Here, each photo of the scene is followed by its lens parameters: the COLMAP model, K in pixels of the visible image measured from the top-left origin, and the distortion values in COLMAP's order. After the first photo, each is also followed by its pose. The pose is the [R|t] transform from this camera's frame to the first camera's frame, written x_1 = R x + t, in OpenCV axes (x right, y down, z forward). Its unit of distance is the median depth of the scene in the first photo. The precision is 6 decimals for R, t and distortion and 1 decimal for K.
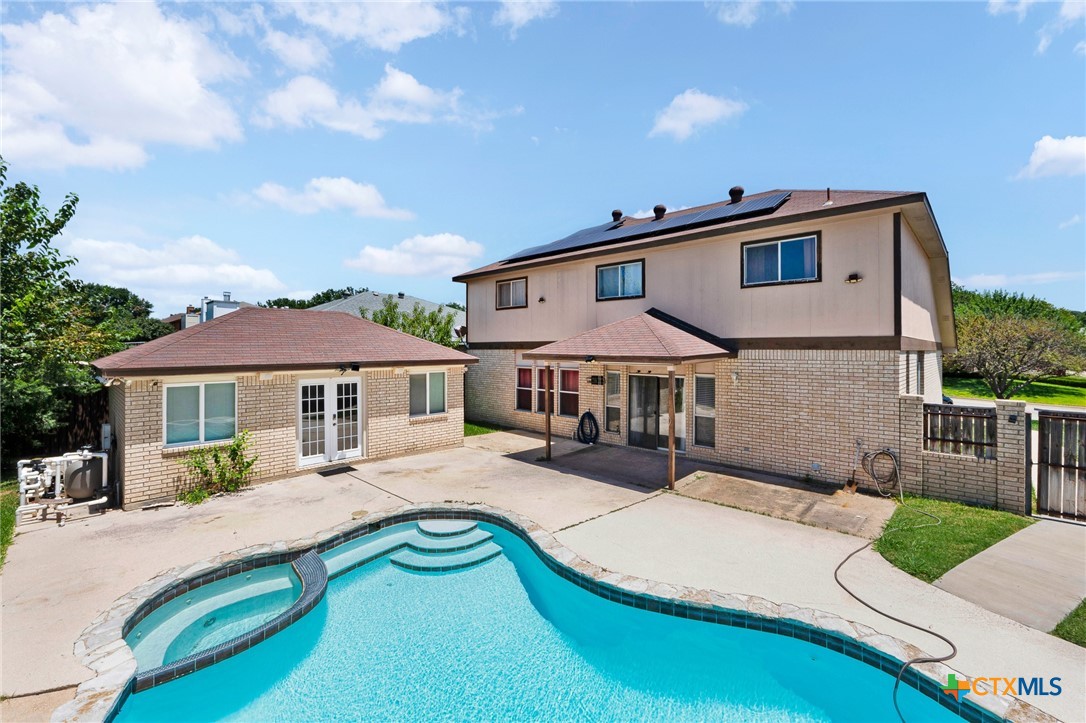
lens RADIAL K [[464.8, 0, 546.6], [0, 464.8, 355.4], [0, 0, 1]] dist [-0.006040, -0.000409]
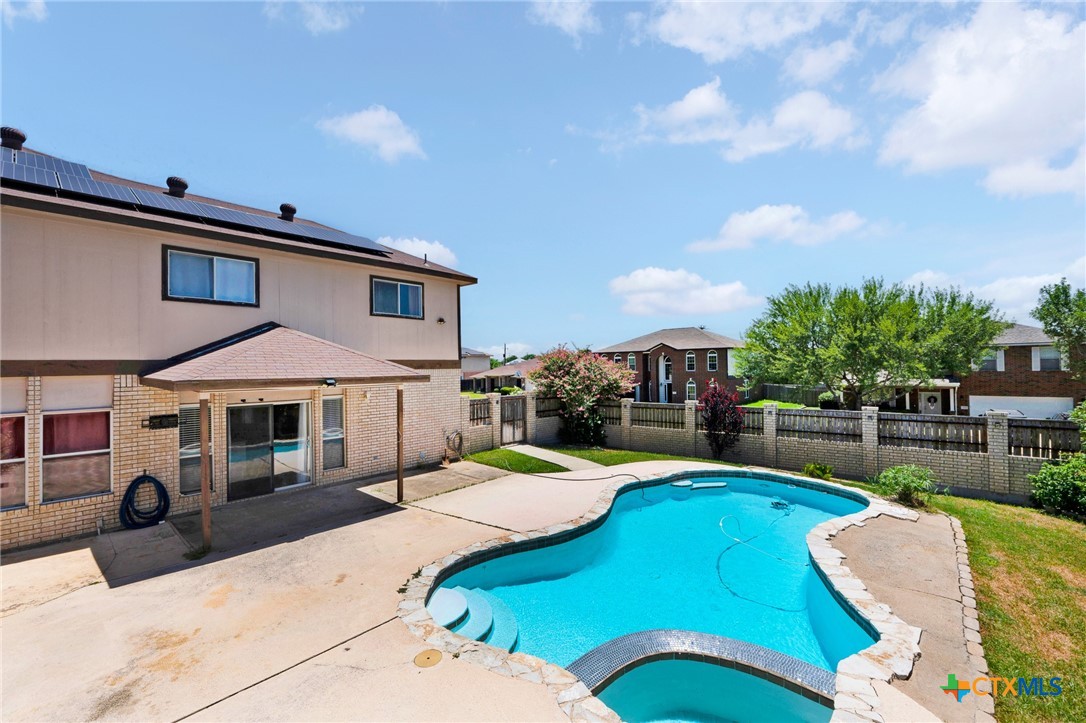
lens RADIAL K [[456.8, 0, 547.0], [0, 456.8, 368.0], [0, 0, 1]] dist [-0.000690, -0.000011]
pose [[-0.059568, -0.001603, 0.998223, -0.710768], [0.030993, 0.999514, 0.003454, -0.008200], [-0.997743, 0.031144, -0.059489, 0.645314]]
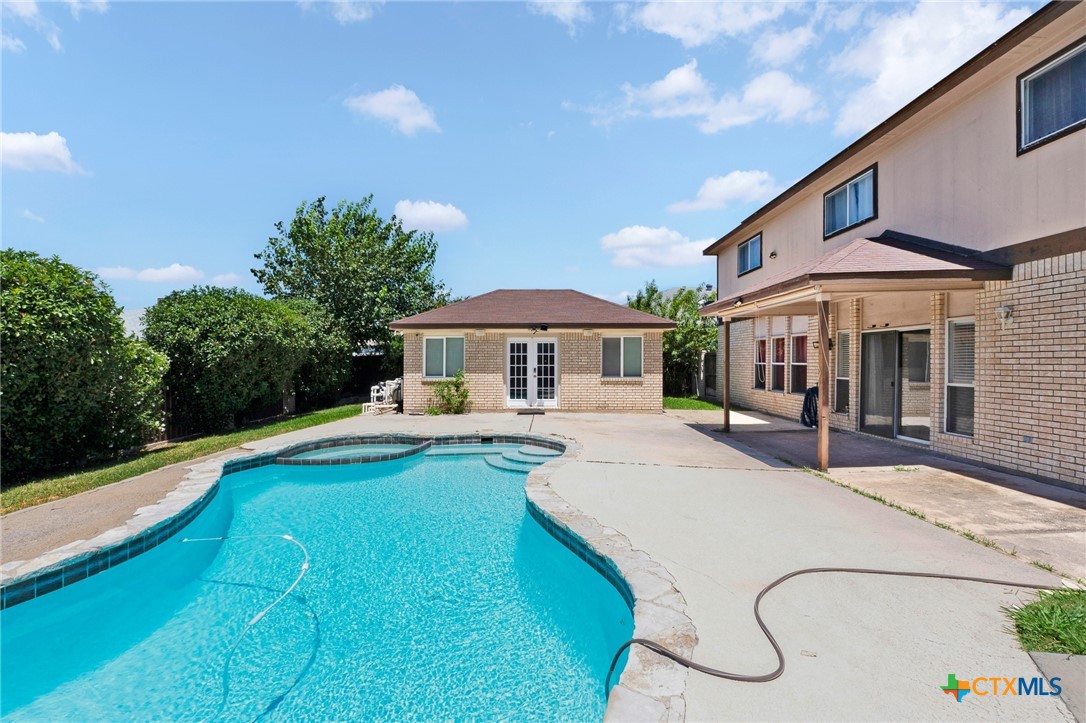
lens RADIAL K [[456.8, 0, 547.0], [0, 456.8, 368.0], [0, 0, 1]] dist [-0.000690, -0.000011]
pose [[0.691046, 0.012859, -0.722696, 0.429272], [-0.014818, 0.999884, 0.003621, 0.122721], [0.722659, 0.008206, 0.691157, 0.197775]]
